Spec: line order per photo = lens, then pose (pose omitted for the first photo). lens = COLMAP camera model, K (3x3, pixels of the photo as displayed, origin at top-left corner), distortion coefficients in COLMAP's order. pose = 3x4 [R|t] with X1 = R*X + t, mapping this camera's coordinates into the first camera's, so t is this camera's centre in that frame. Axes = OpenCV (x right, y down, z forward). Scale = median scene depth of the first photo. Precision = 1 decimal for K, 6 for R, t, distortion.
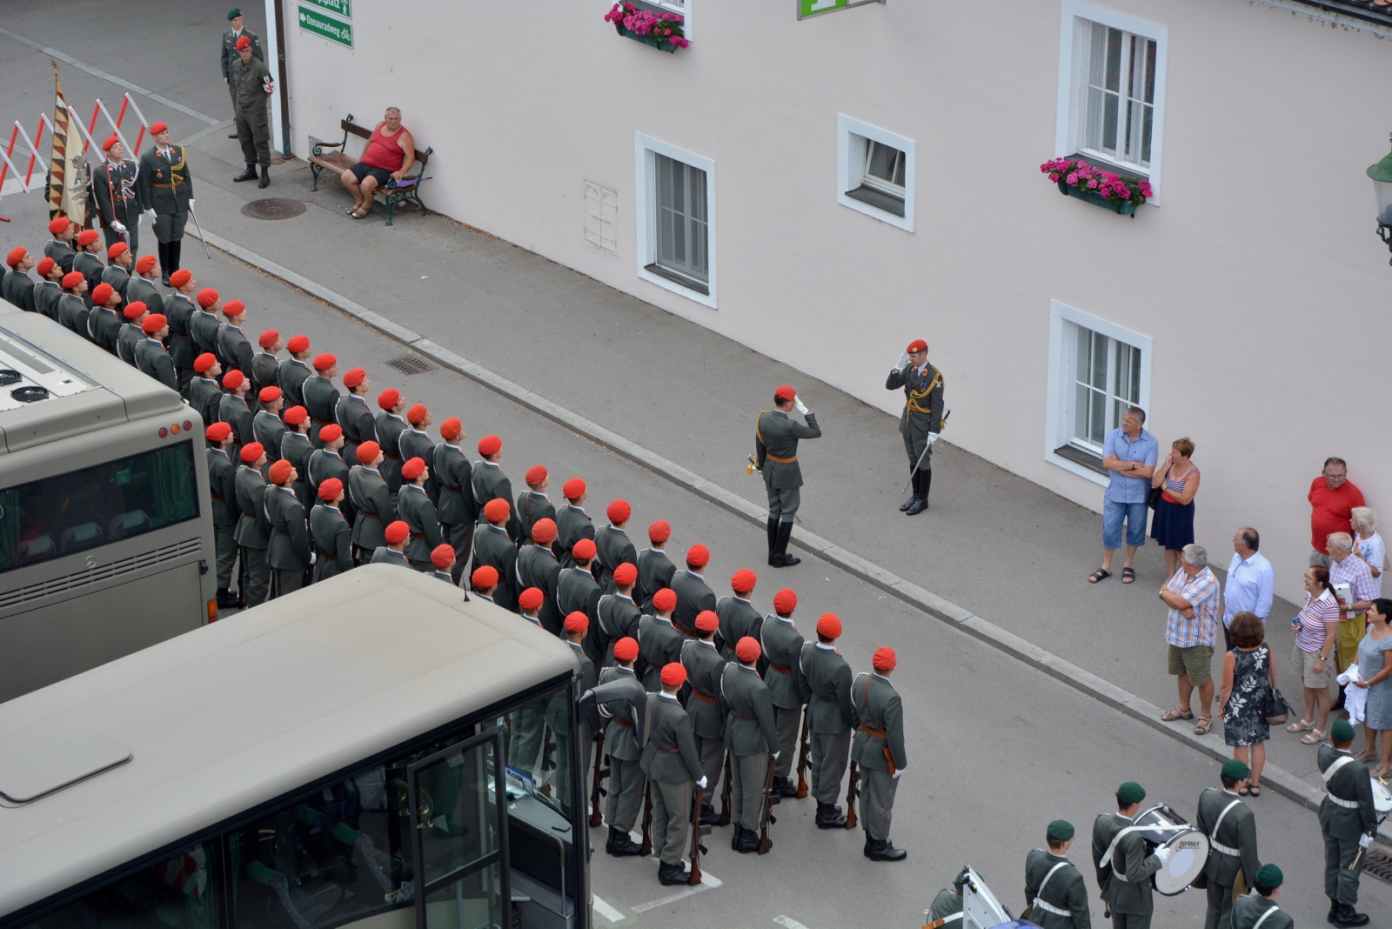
lens RADIAL K [[3759.3, 0, 701.4], [0, 3759.3, 465.9], [0, 0, 1]] dist [0.787205, 0.000000]
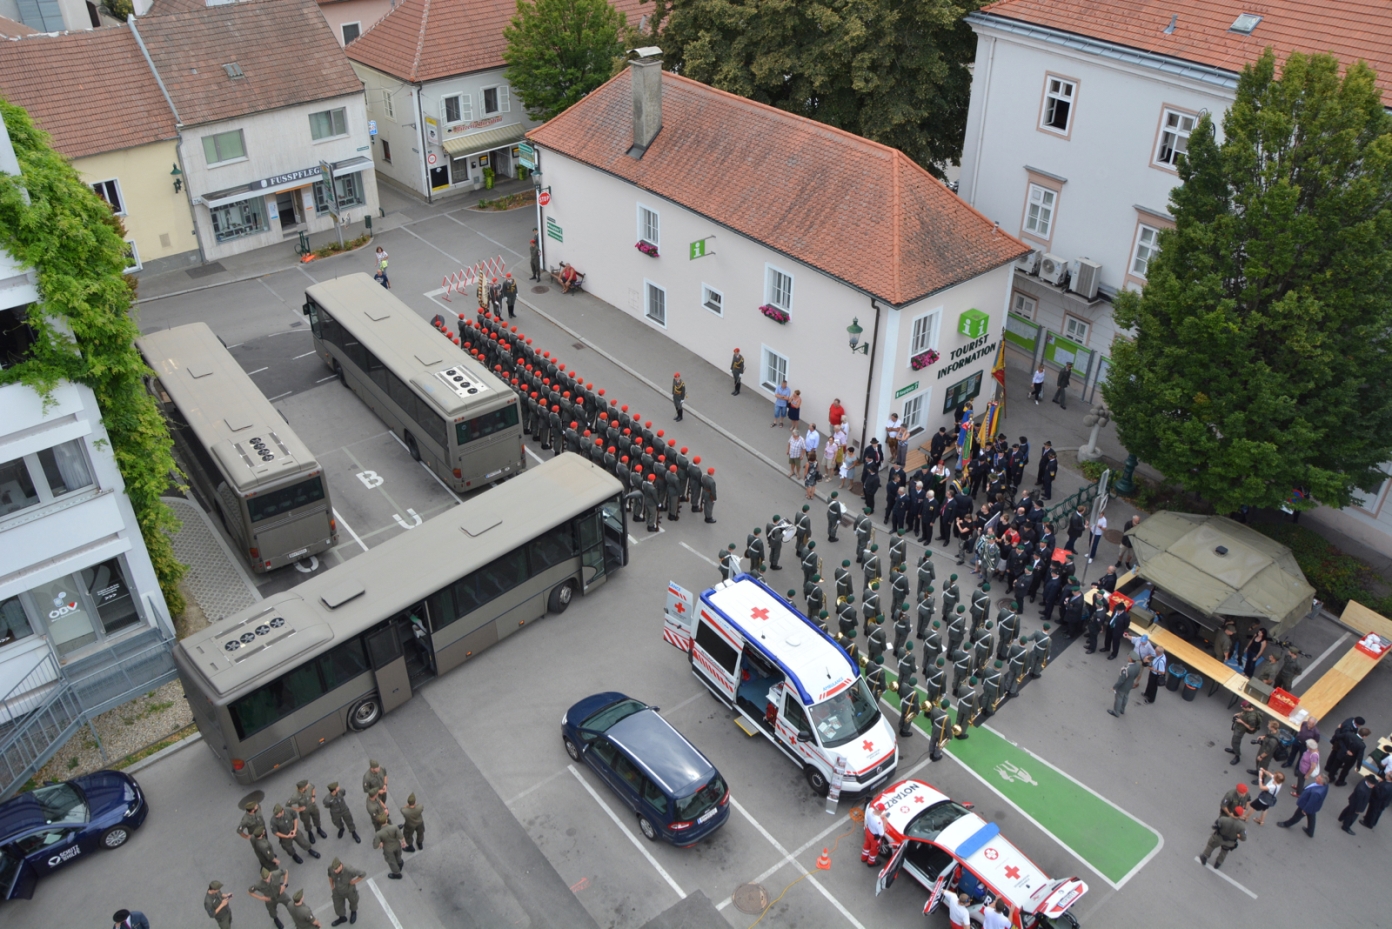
lens RADIAL K [[1095.3, 0, 695.1], [0, 1095.3, 451.3], [0, 0, 1]] dist [-0.113869, 0.042652]
pose [[0.999690, 0.005781, 0.024237, 0.007156], [-0.009991, 0.984090, 0.177391, -0.128165], [-0.022826, -0.177578, 0.983842, -0.009555]]
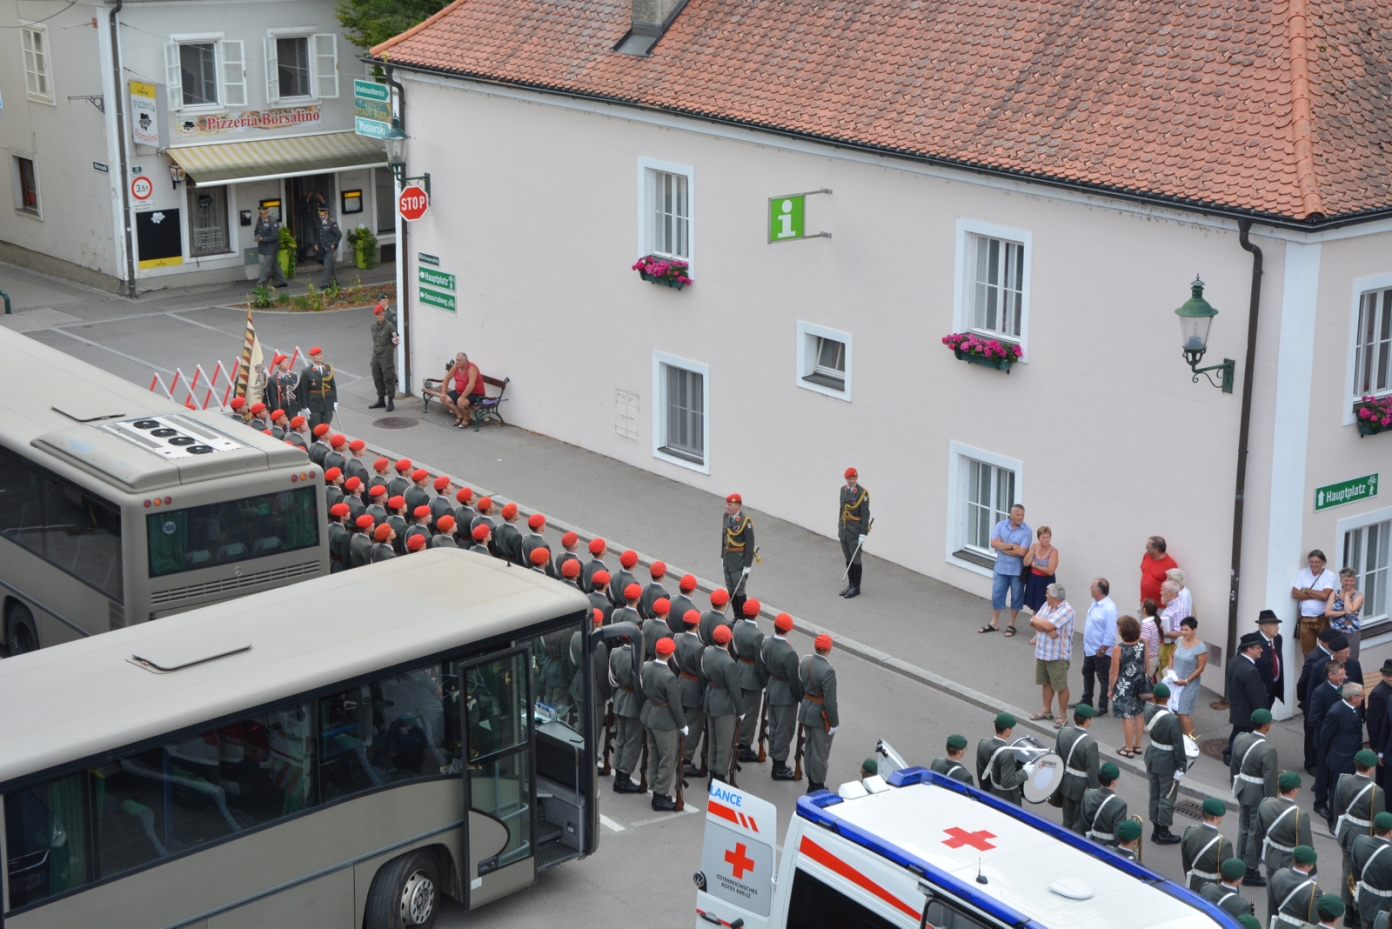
lens RADIAL K [[2595.4, 0, 702.3], [0, 2595.4, 466.9], [0, 0, 1]] dist [0.366474, 0.000000]
pose [[0.999866, 0.014892, -0.006867, 0.009368], [-0.015688, 0.990587, -0.135985, 0.098605], [0.004777, 0.136075, 0.990687, 0.067430]]
